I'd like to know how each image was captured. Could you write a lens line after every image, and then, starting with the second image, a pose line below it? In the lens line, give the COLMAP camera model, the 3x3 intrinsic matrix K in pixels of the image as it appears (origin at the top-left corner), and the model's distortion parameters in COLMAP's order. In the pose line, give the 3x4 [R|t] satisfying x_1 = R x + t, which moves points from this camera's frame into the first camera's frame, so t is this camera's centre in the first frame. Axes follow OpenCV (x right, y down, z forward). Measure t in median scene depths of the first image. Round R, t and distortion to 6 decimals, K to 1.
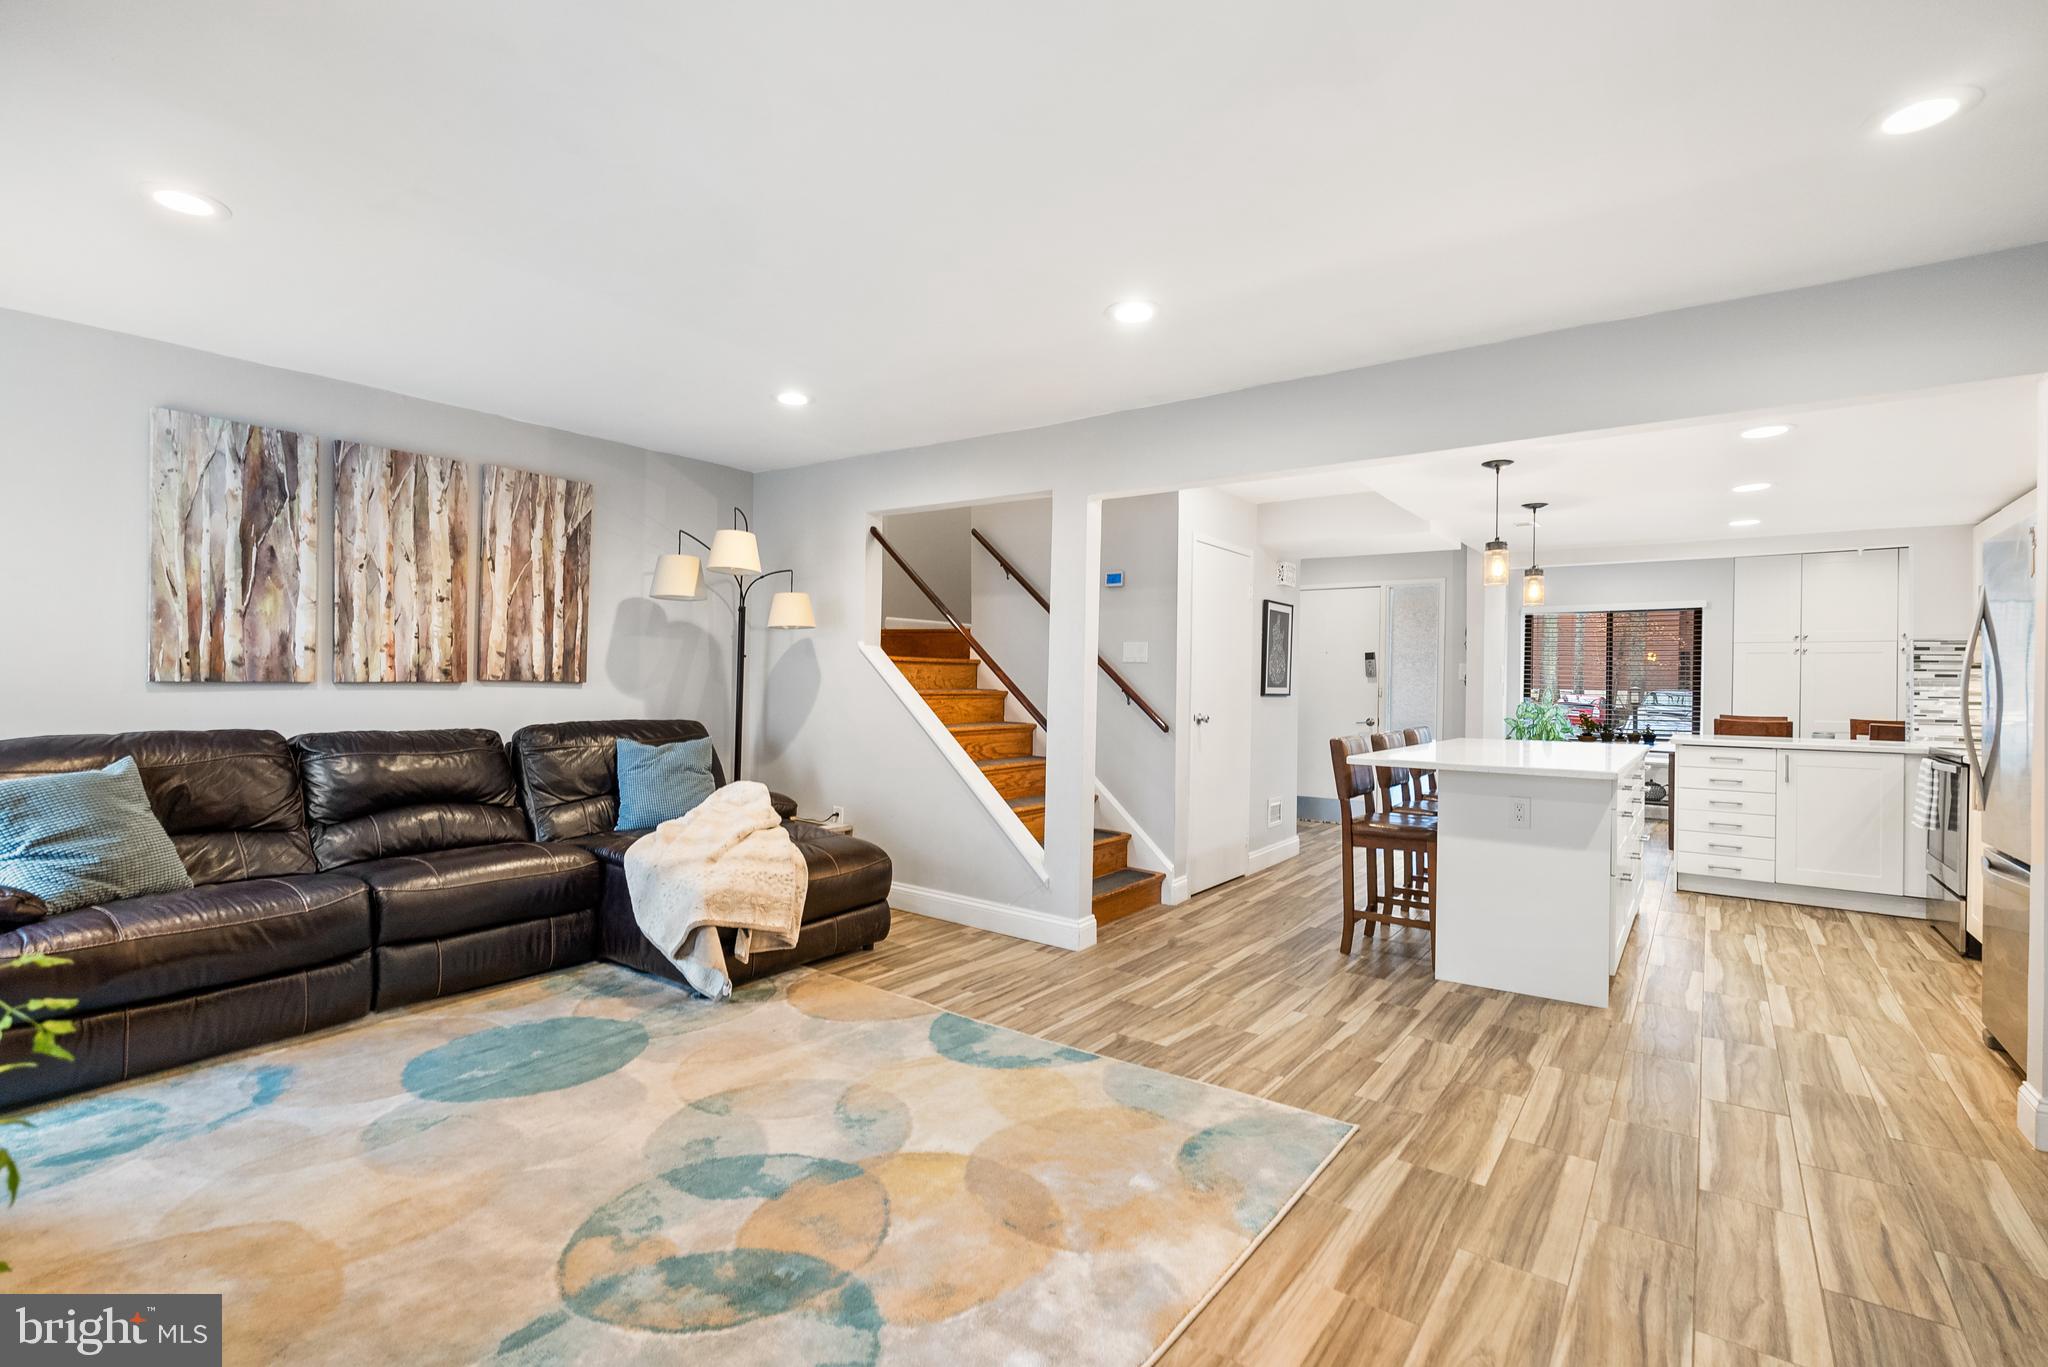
lens RADIAL K [[914.8, 0, 1026.8], [0, 914.8, 680.1], [0, 0, 1]] dist [-0.003761, 0.000148]
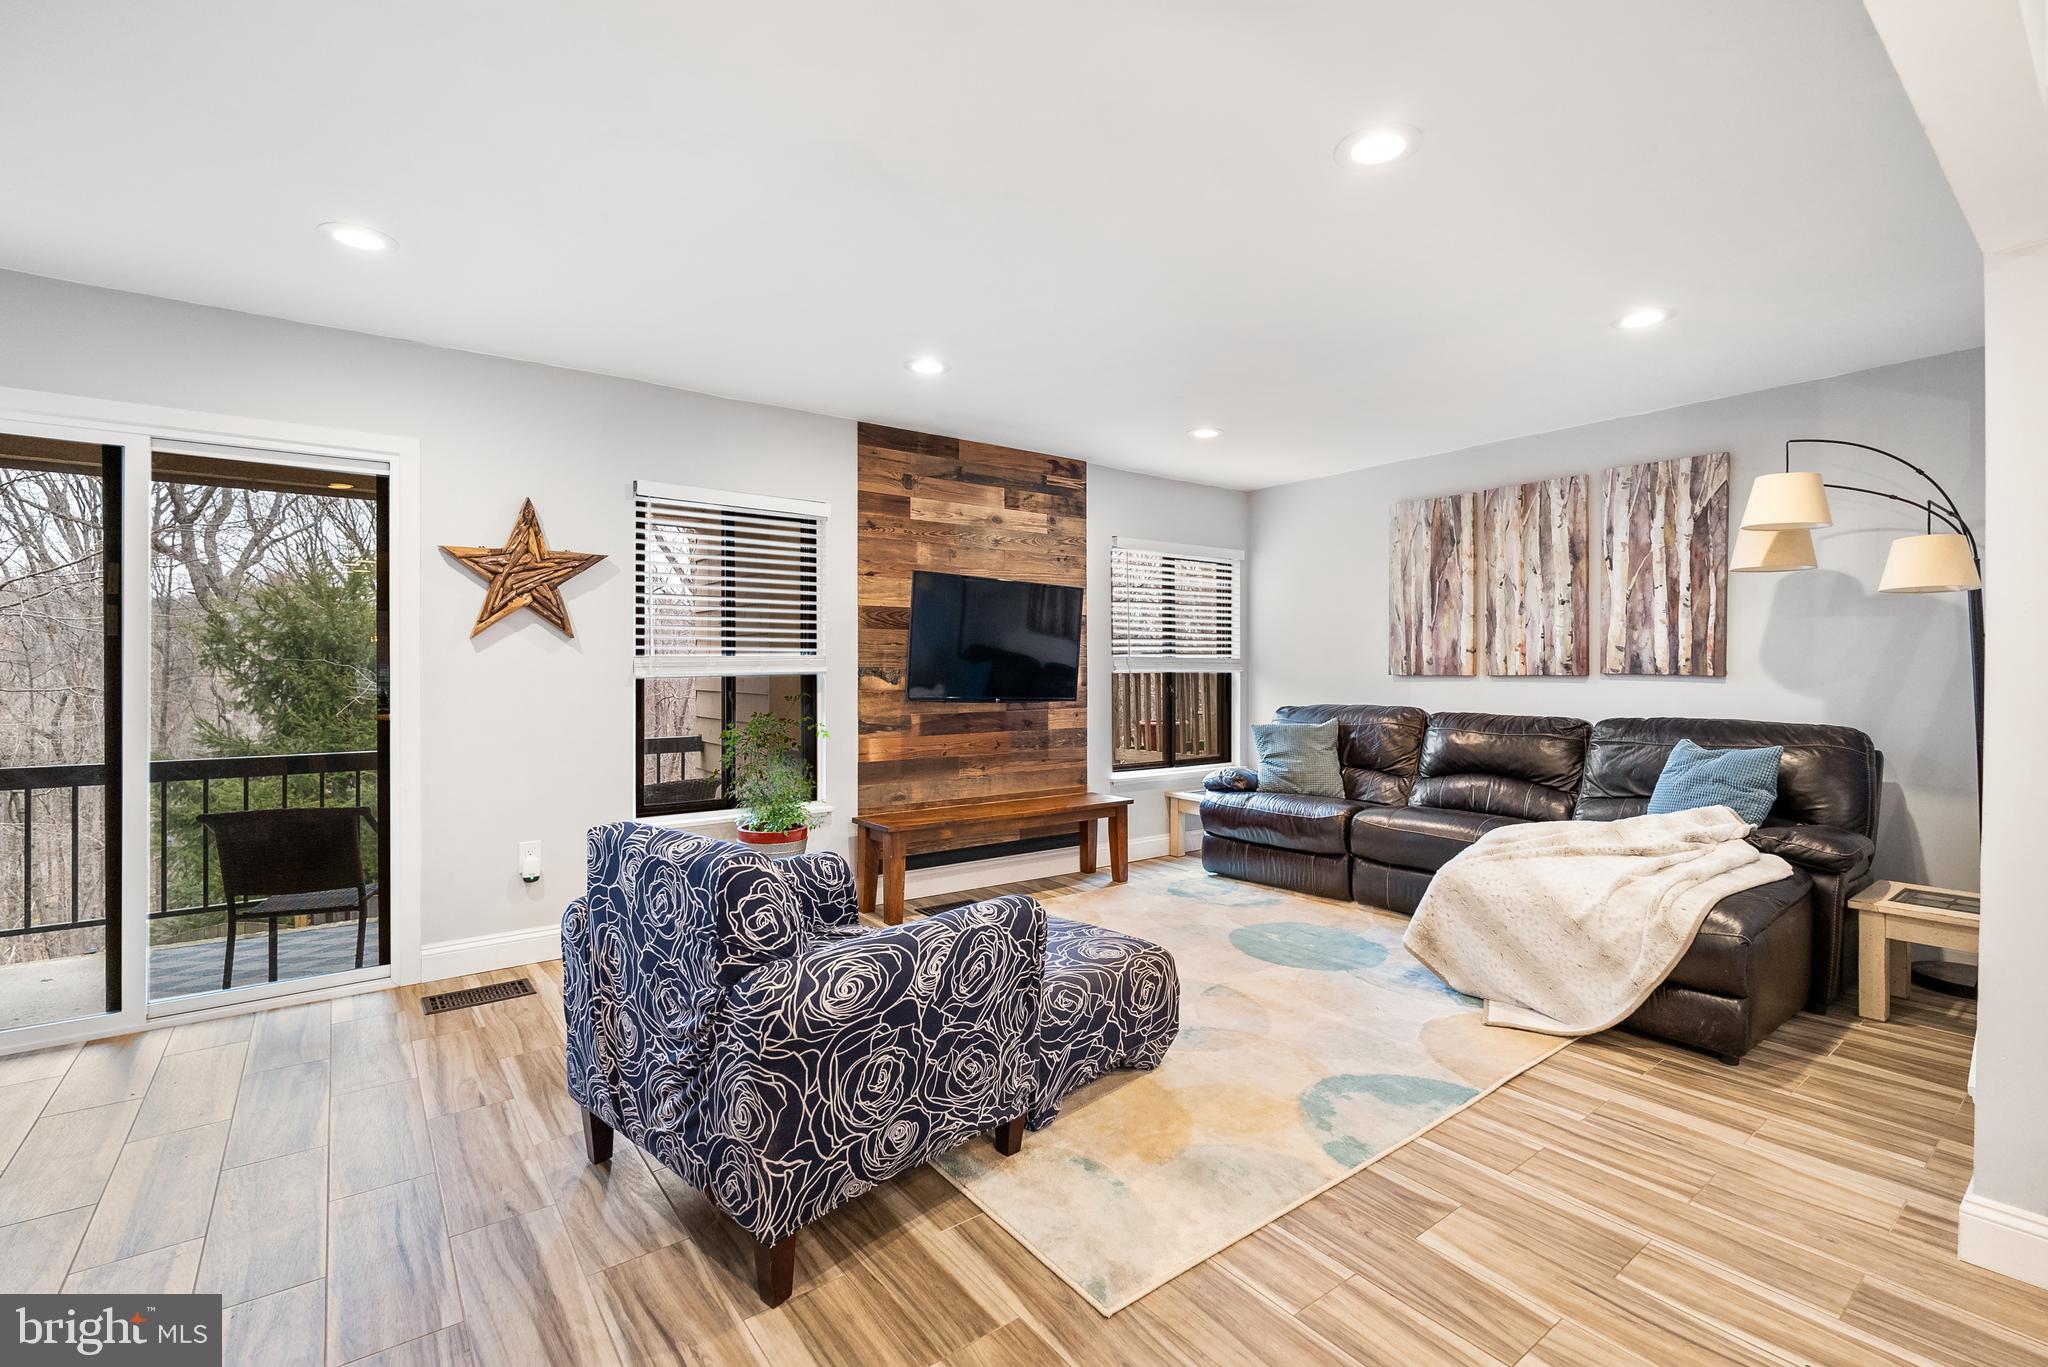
lens RADIAL K [[914.8, 0, 1037.2], [0, 914.8, 657.4], [0, 0, 1]] dist [-0.003761, 0.000148]
pose [[-0.265627, -0.022427, -0.963815, 0.653436], [-0.001981, 0.999740, -0.022717, 0.007071], [0.964074, -0.004125, -0.265603, 0.706750]]
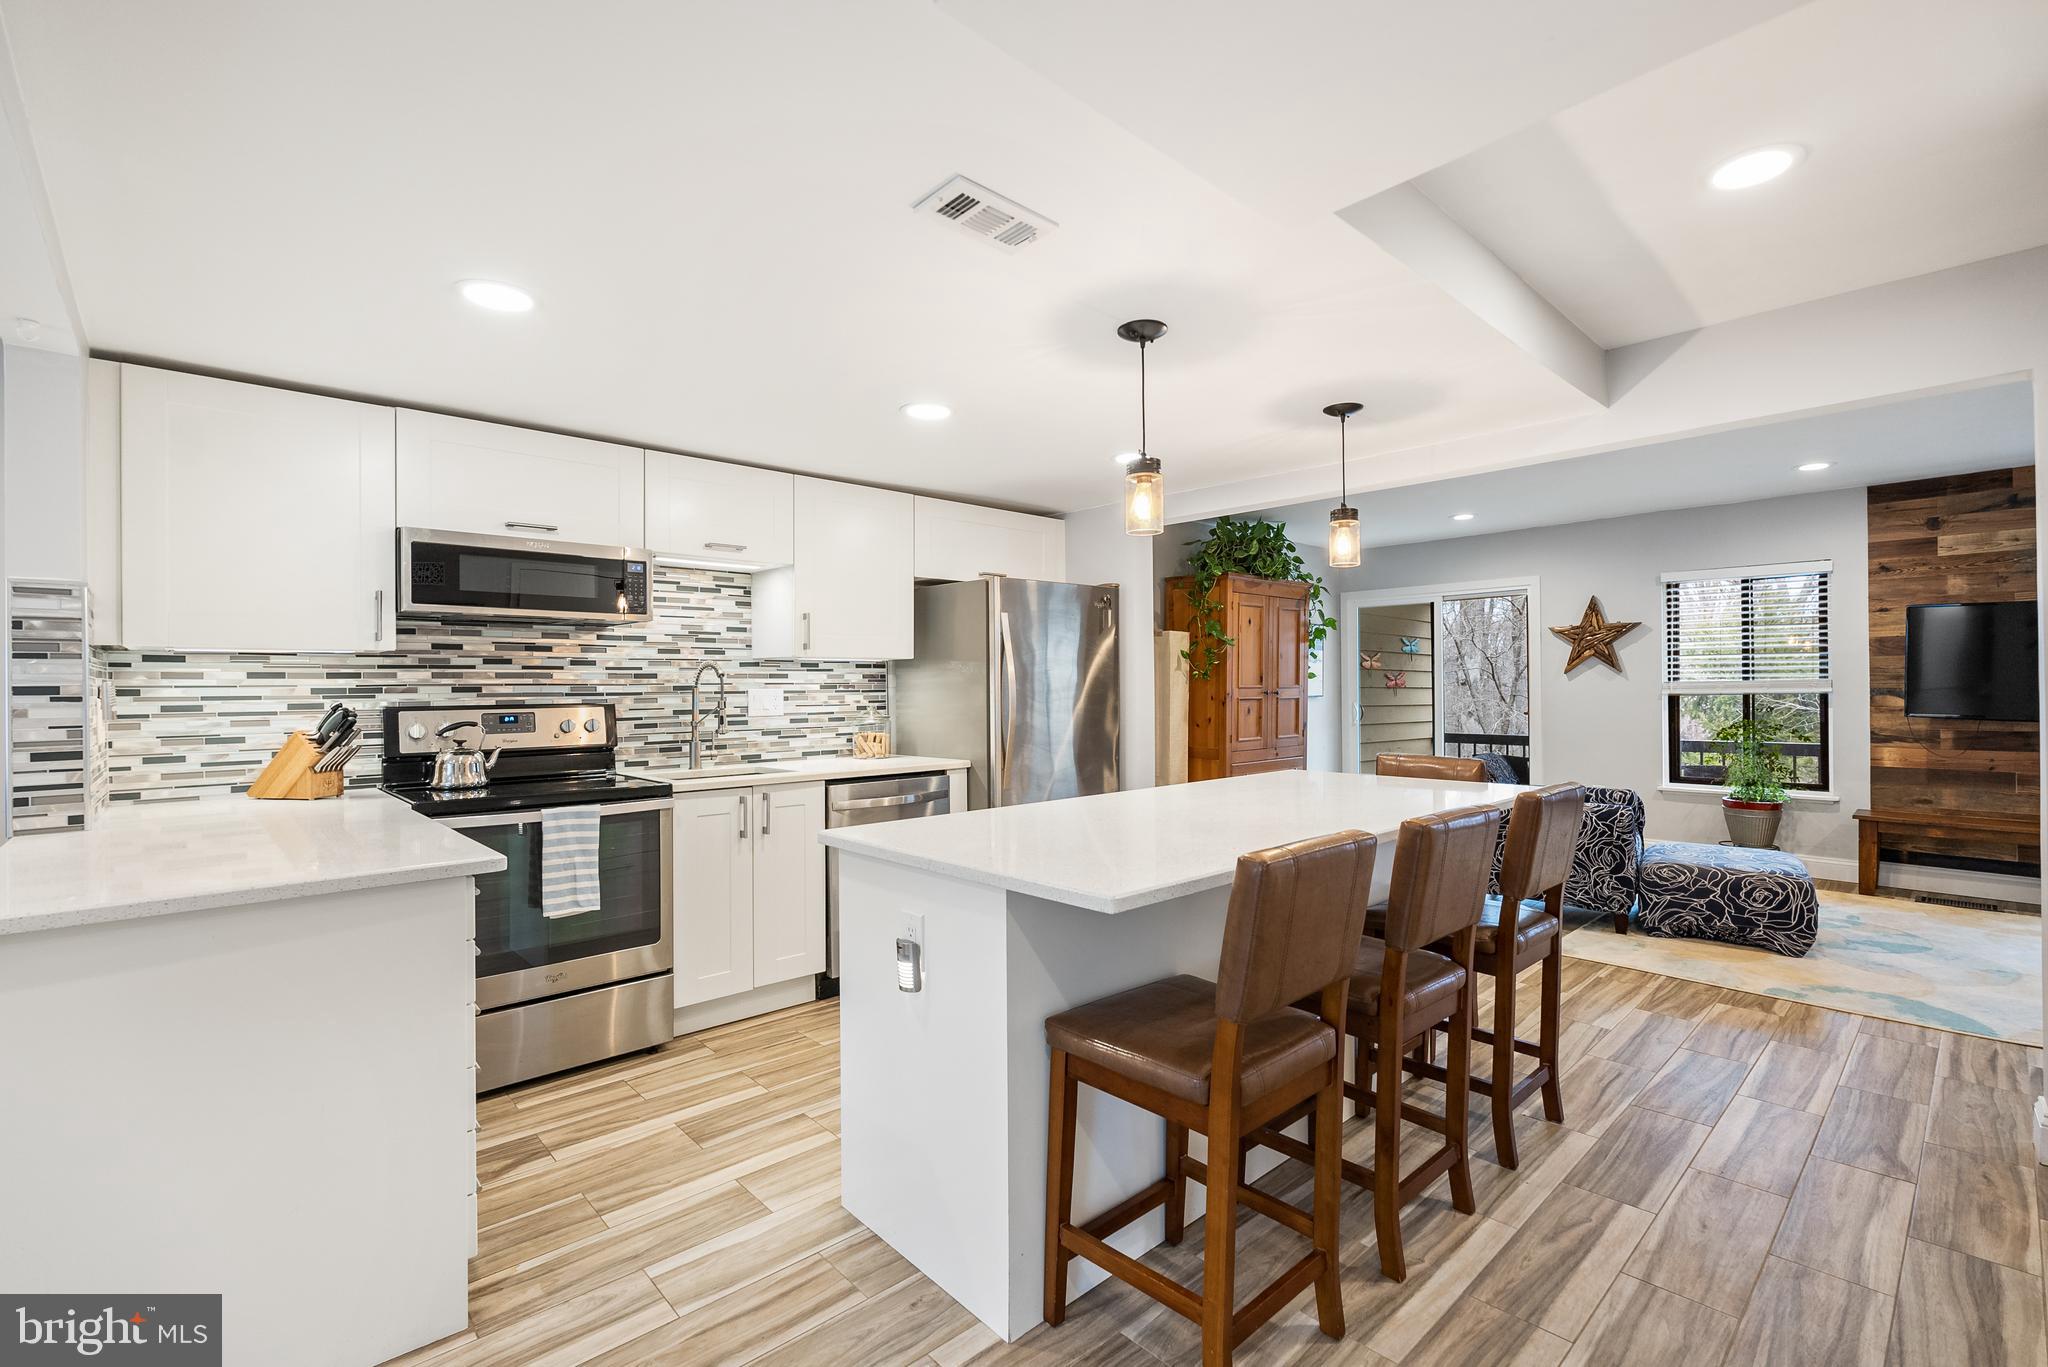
lens RADIAL K [[914.8, 0, 1020.5], [0, 914.8, 688.8], [0, 0, 1]] dist [-0.003761, 0.000148]
pose [[-0.983519, -0.004701, 0.180744, 0.633743], [-0.004831, 0.999988, -0.000284, 0.001555], [-0.180741, -0.001152, -0.983530, 1.785342]]
